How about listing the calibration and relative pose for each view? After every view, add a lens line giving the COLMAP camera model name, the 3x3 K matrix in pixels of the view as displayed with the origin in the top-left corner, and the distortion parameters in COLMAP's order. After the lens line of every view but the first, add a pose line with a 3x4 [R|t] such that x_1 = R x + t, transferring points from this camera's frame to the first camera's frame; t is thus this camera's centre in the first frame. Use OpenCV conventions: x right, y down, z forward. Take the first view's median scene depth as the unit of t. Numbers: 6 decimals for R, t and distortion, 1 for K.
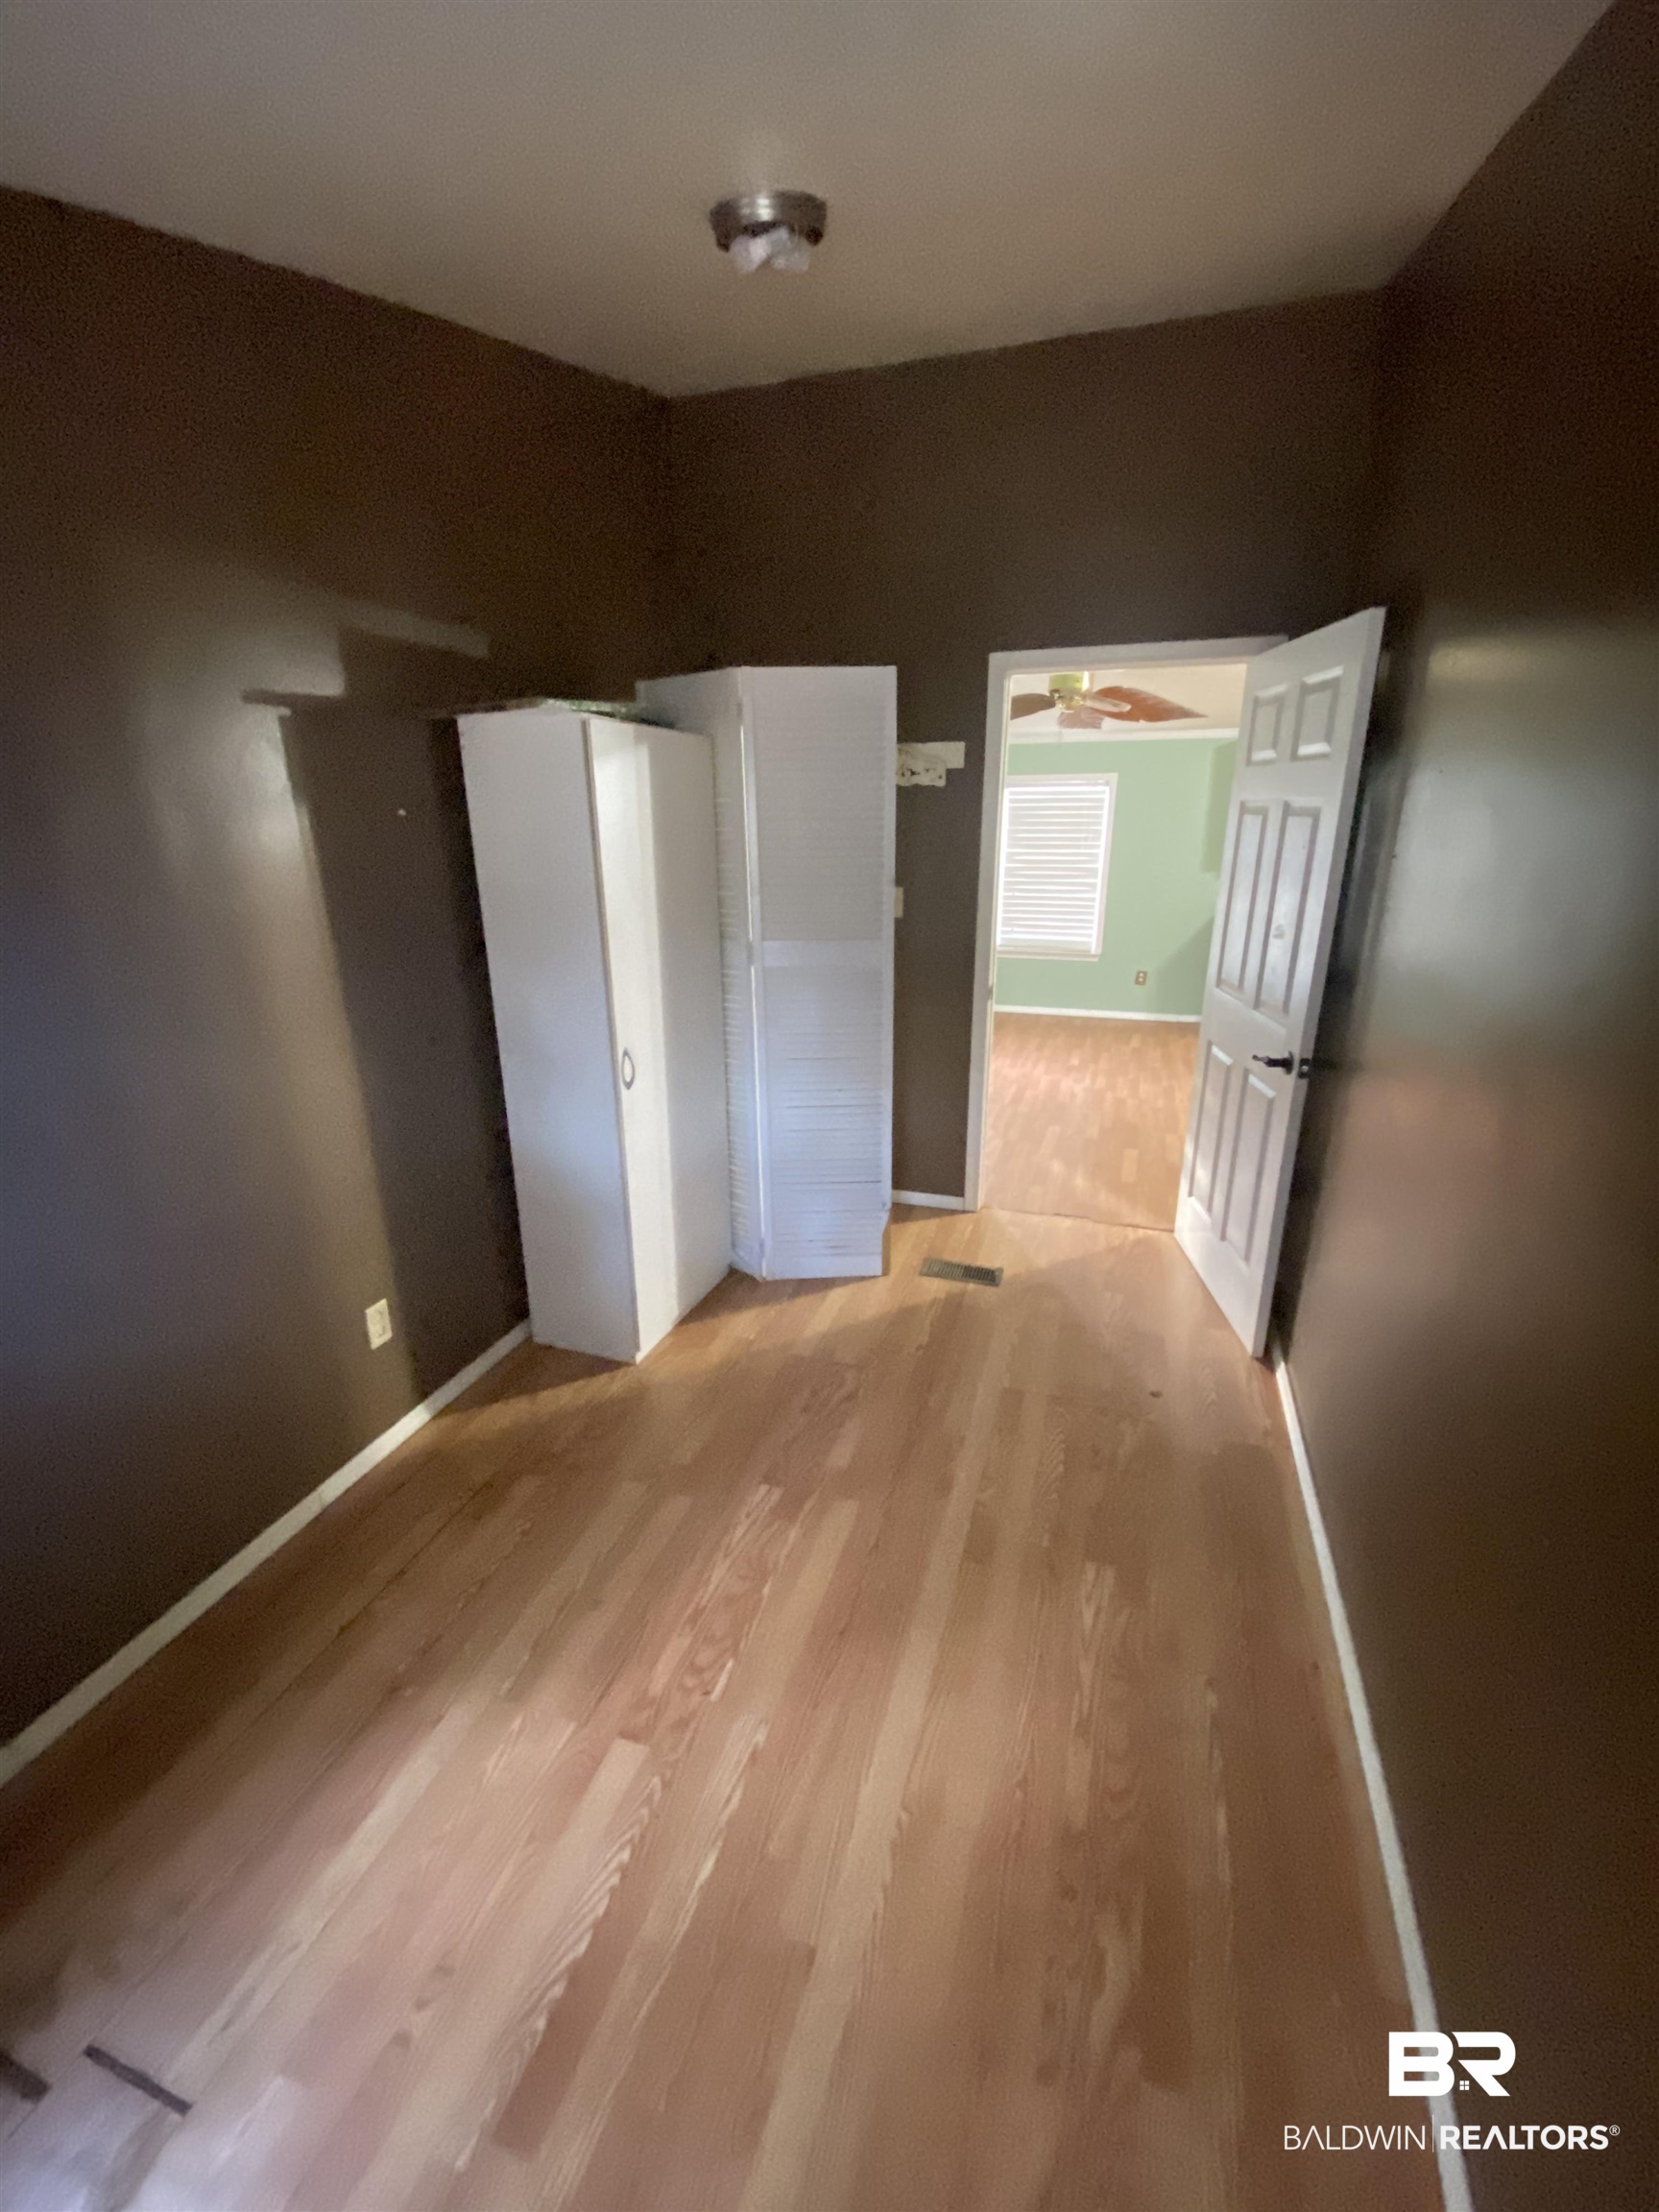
lens RADIAL K [[892.9, 0, 843.7], [0, 892.9, 1104.7], [0, 0, 1]] dist [0.041301, -0.041240]
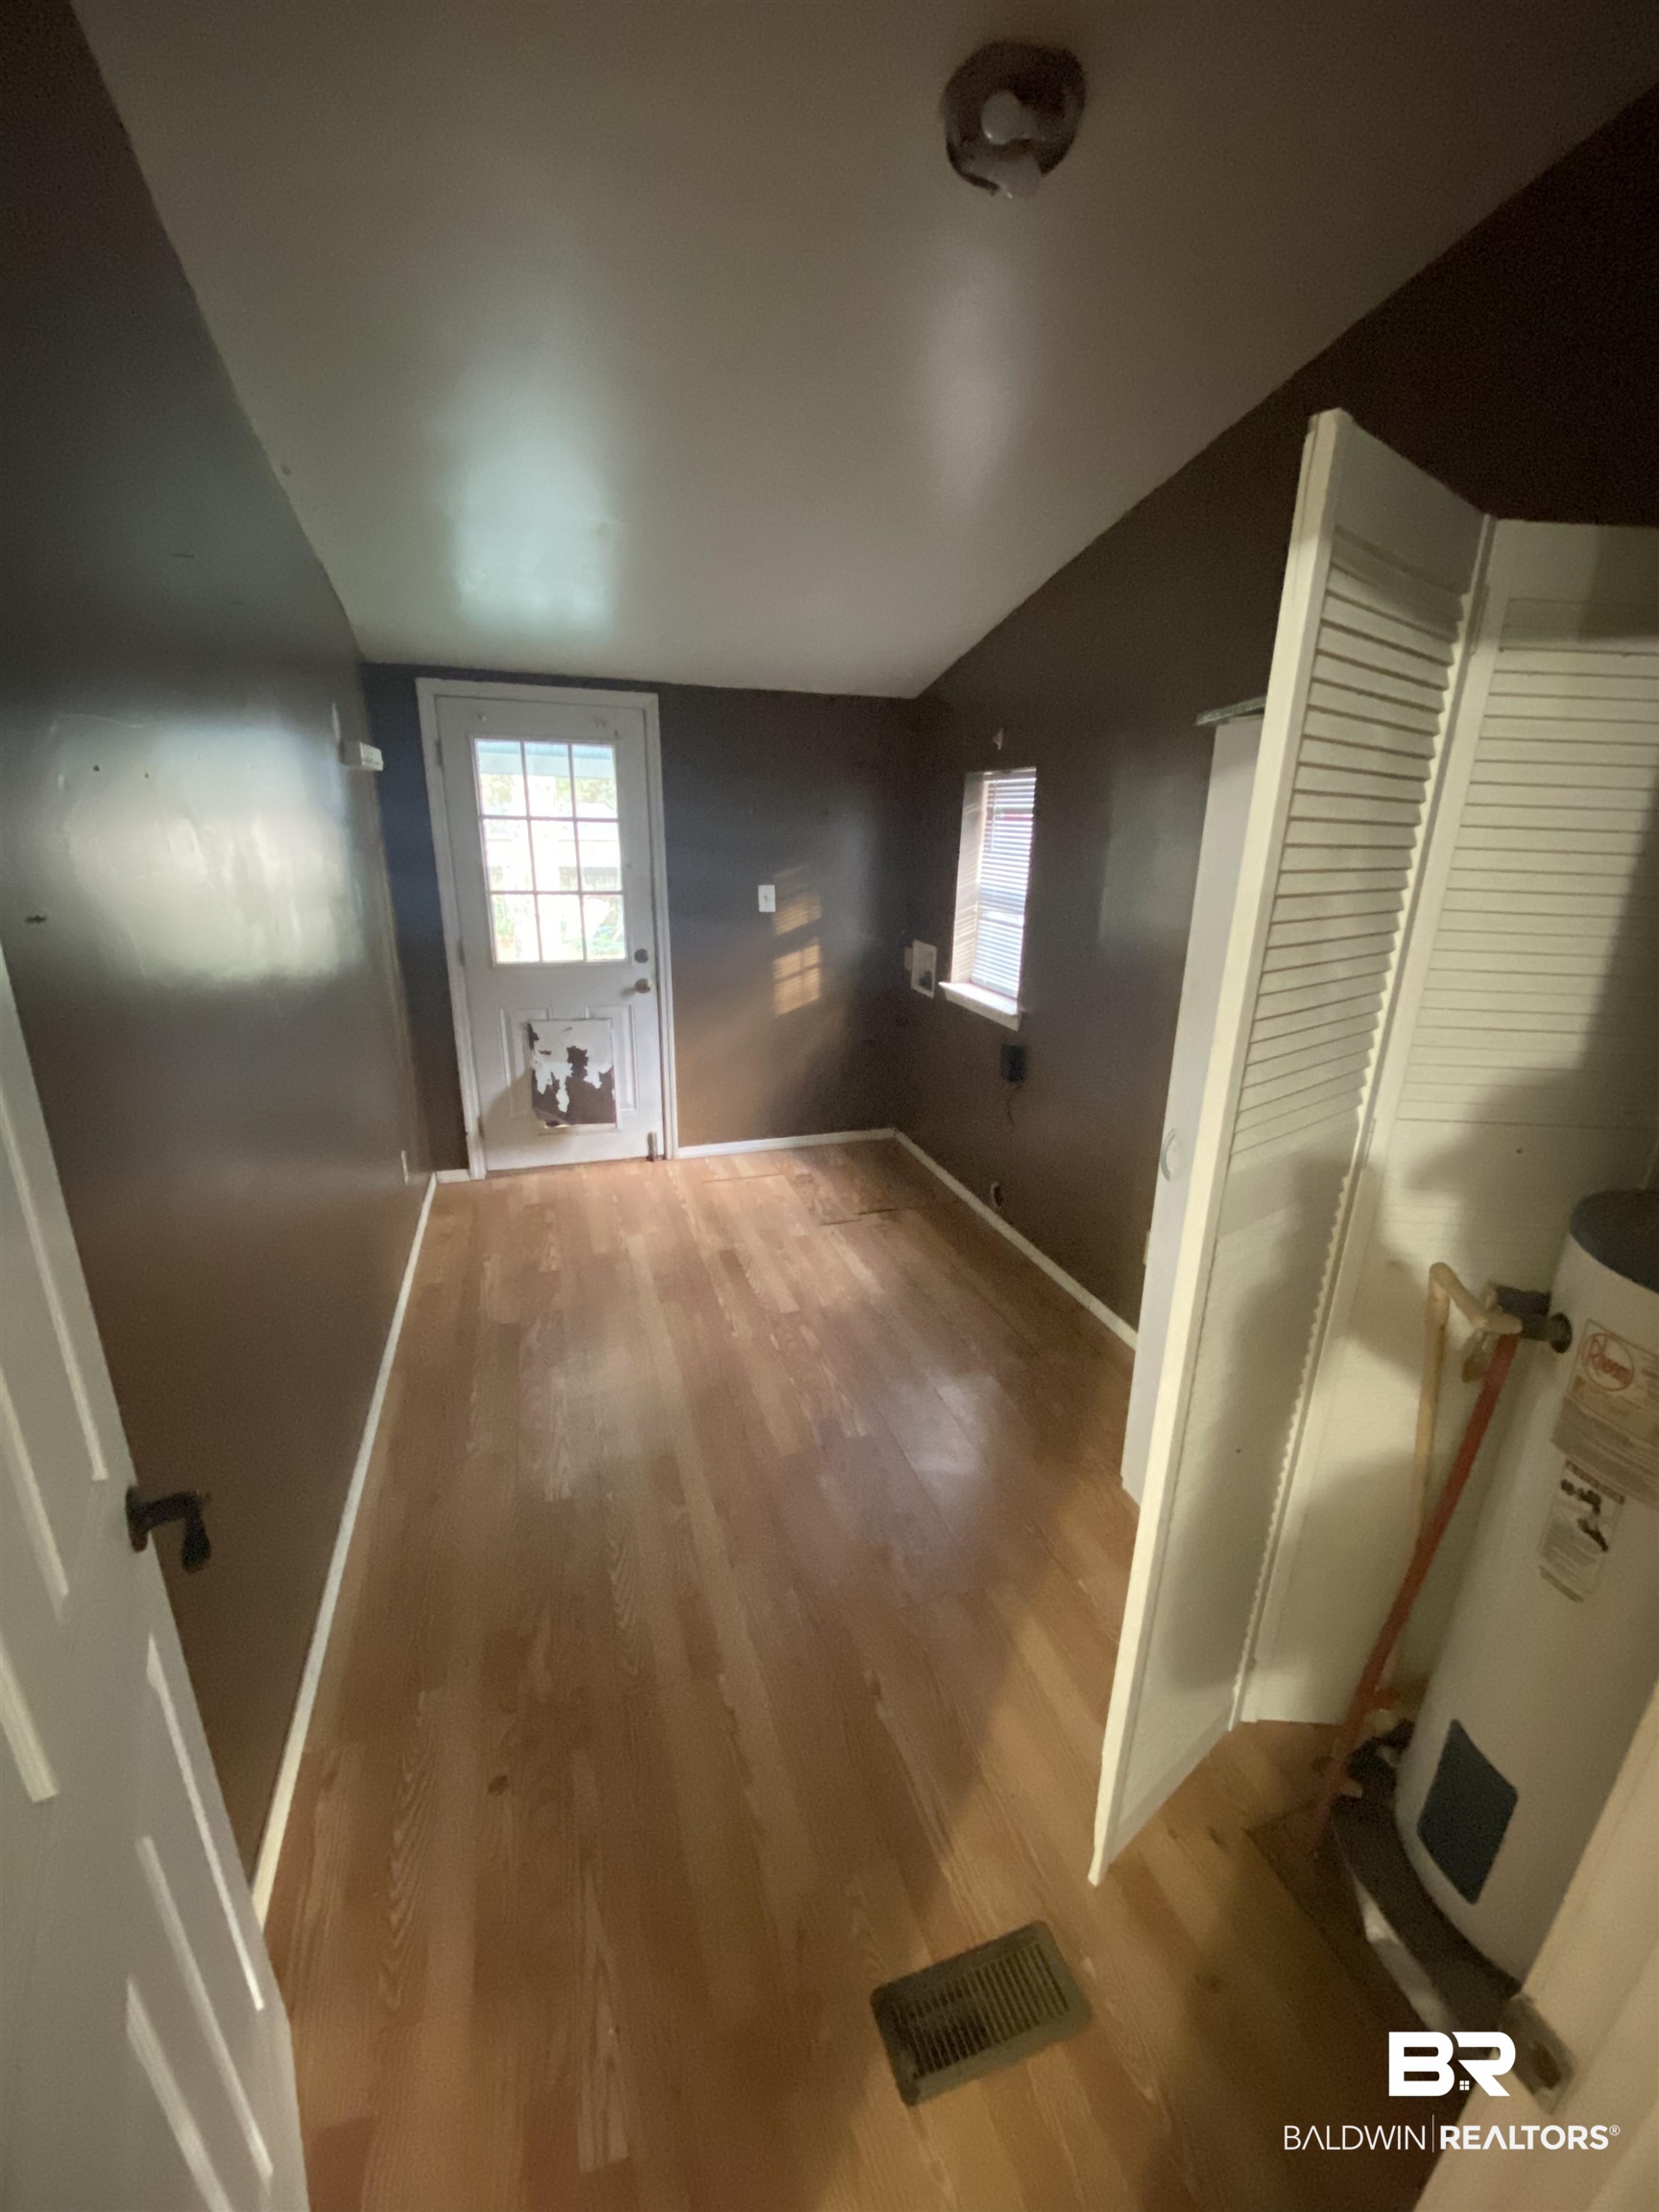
lens RADIAL K [[892.9, 0, 843.7], [0, 892.9, 1104.7], [0, 0, 1]] dist [0.041301, -0.041240]
pose [[-0.803819, 0.168499, -0.570511, 0.590005], [-0.211026, 0.815905, 0.538300, -0.598664], [0.556186, 0.553088, -0.620282, 1.722003]]
